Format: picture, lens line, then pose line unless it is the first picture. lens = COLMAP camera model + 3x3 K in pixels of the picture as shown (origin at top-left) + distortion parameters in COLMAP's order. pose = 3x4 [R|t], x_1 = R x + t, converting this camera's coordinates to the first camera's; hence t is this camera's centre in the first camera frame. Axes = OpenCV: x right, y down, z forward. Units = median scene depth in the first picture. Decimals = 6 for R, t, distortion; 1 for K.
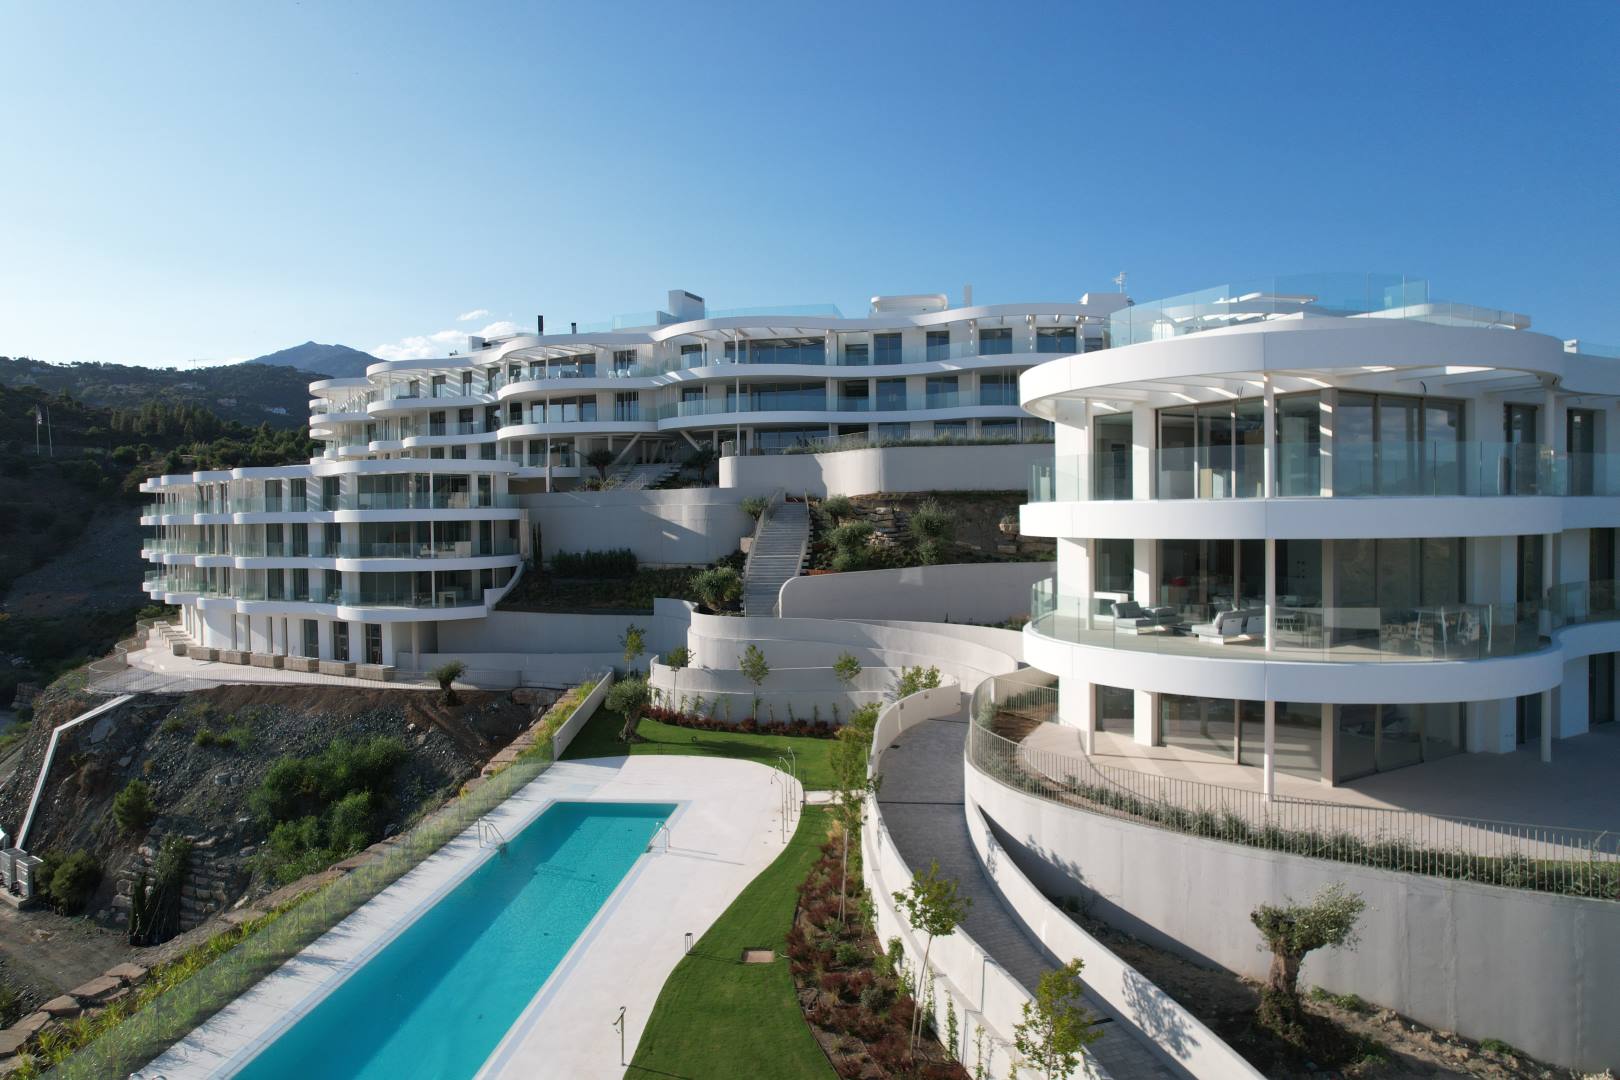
lens RADIAL K [[1033.4, 0, 814.7], [0, 1033.4, 538.1], [0, 0, 1]] dist [-0.072327, 0.060483]
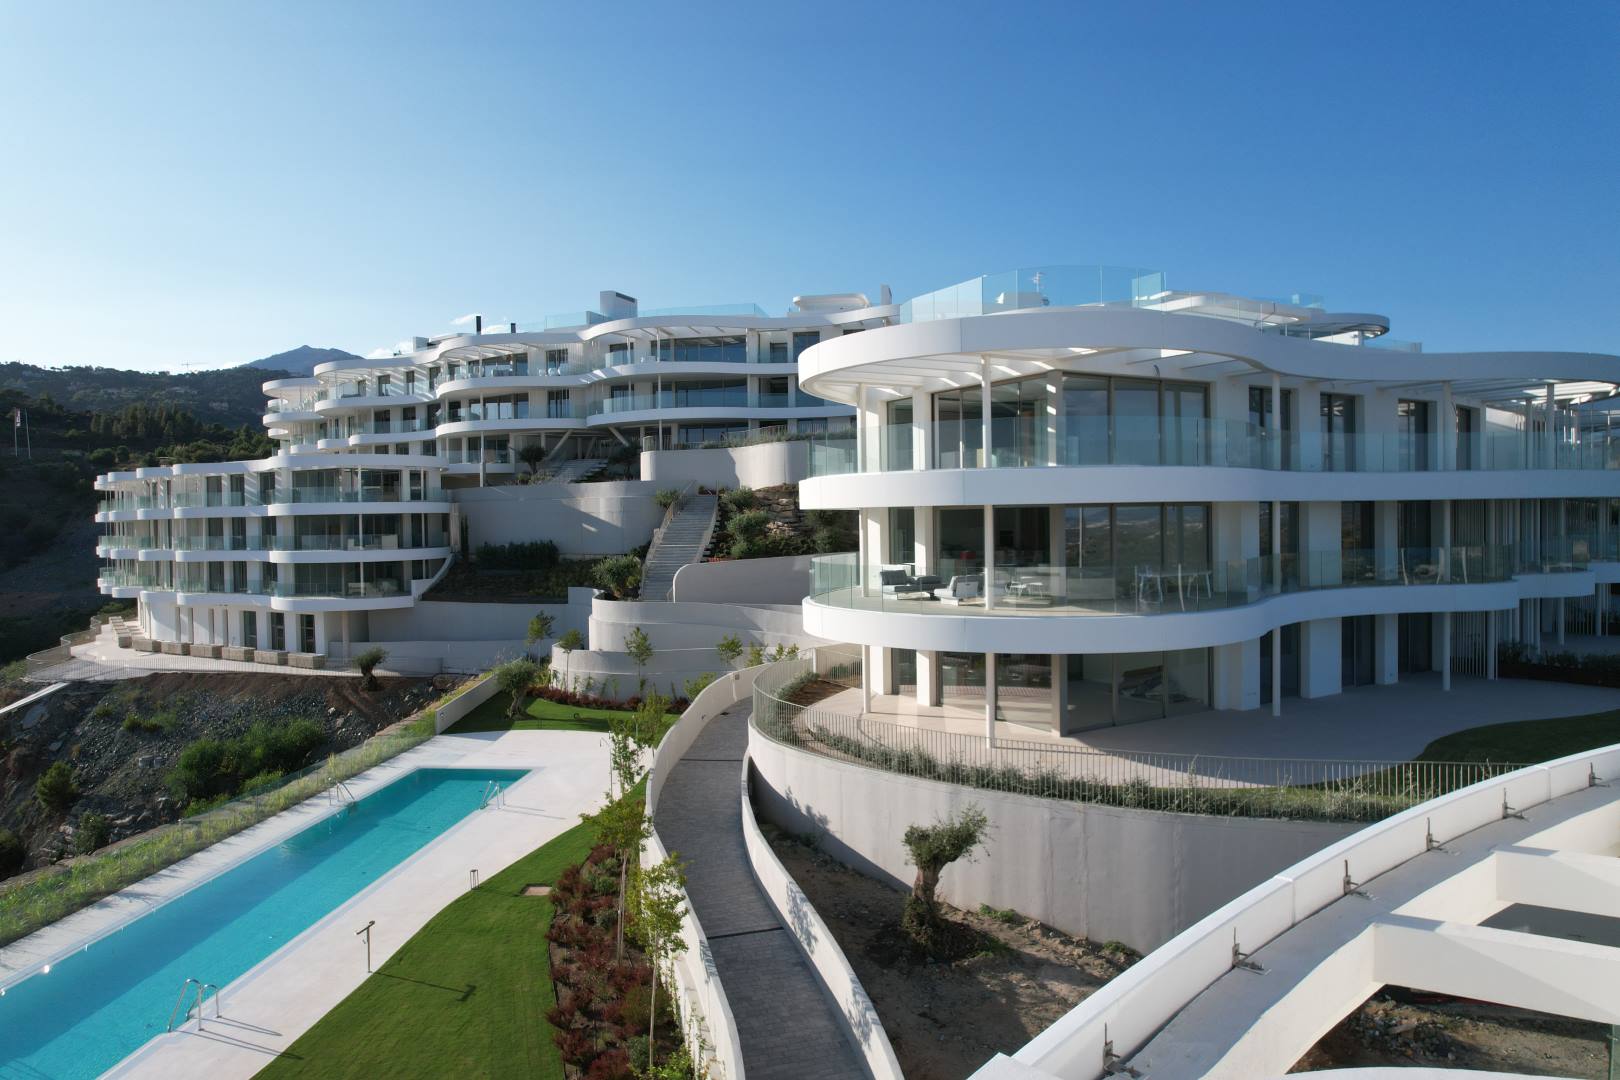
lens RADIAL K [[1033.4, 0, 815.2], [0, 1033.4, 537.9], [0, 0, 1]] dist [-0.072327, 0.060483]
pose [[0.999989, -0.002798, 0.003797, 0.100680], [0.002809, 0.999992, -0.002886, 0.014221], [-0.003789, 0.002896, 0.999989, -0.041257]]
